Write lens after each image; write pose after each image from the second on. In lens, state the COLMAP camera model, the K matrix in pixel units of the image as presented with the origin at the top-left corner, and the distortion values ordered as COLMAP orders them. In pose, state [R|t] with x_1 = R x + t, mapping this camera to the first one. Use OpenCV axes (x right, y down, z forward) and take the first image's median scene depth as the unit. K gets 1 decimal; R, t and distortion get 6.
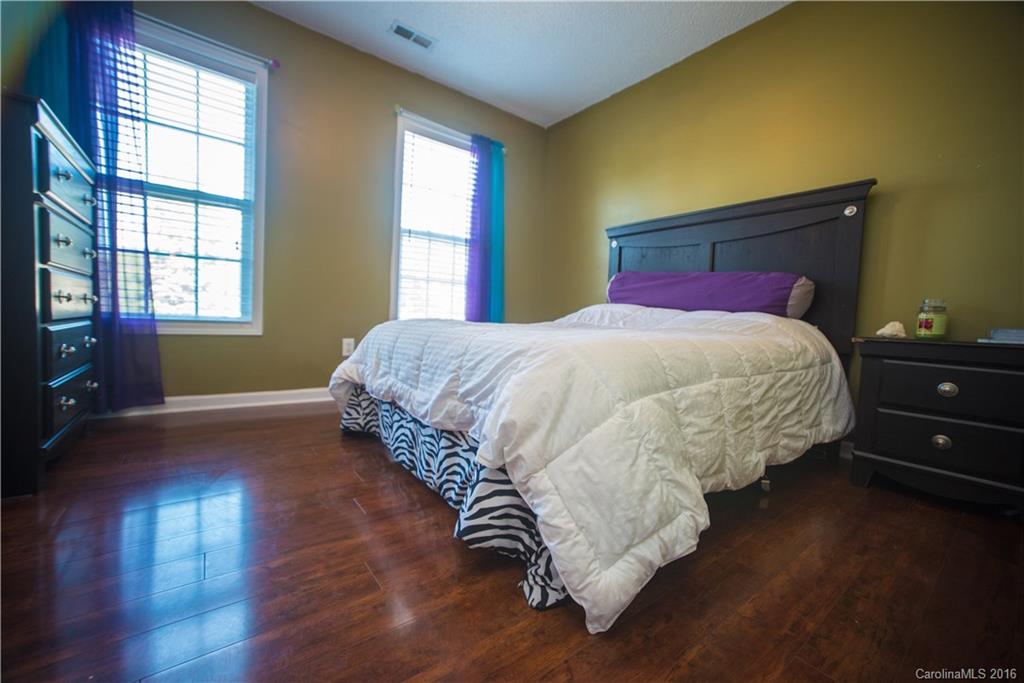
lens RADIAL K [[406.7, 0, 511.4], [0, 406.7, 346.8], [0, 0, 1]] dist [-0.041958, 0.015159]
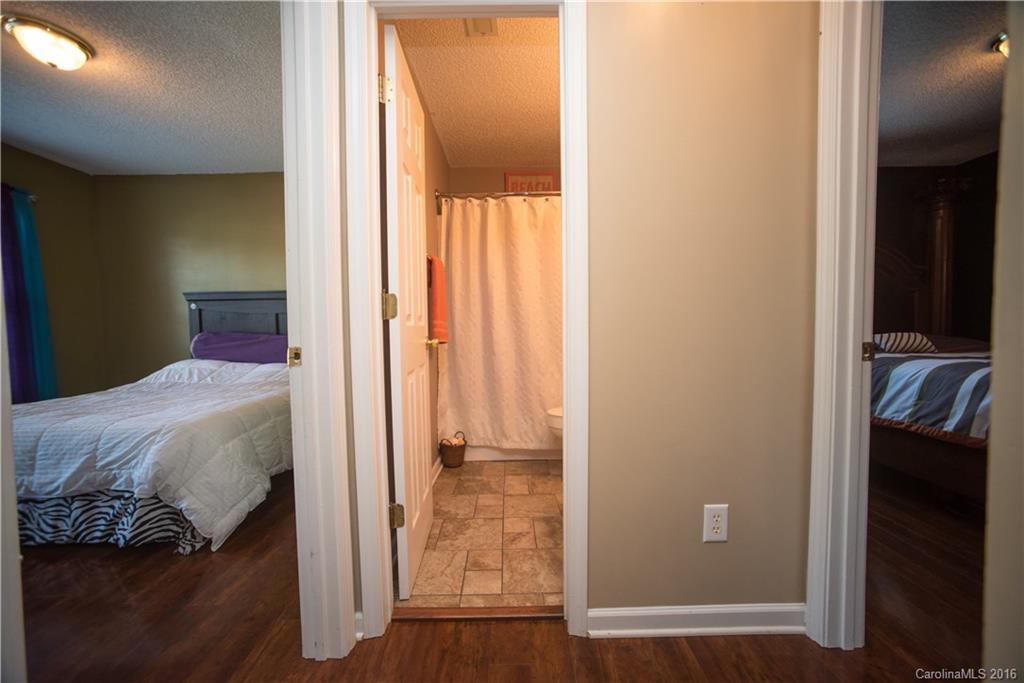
lens RADIAL K [[406.7, 0, 516.5], [0, 406.7, 346.1], [0, 0, 1]] dist [-0.041958, 0.015159]
pose [[0.588278, -0.089295, 0.803713, -0.349334], [0.088115, 0.995045, 0.046057, -0.261055], [-0.803843, 0.043724, 0.593232, -1.161297]]
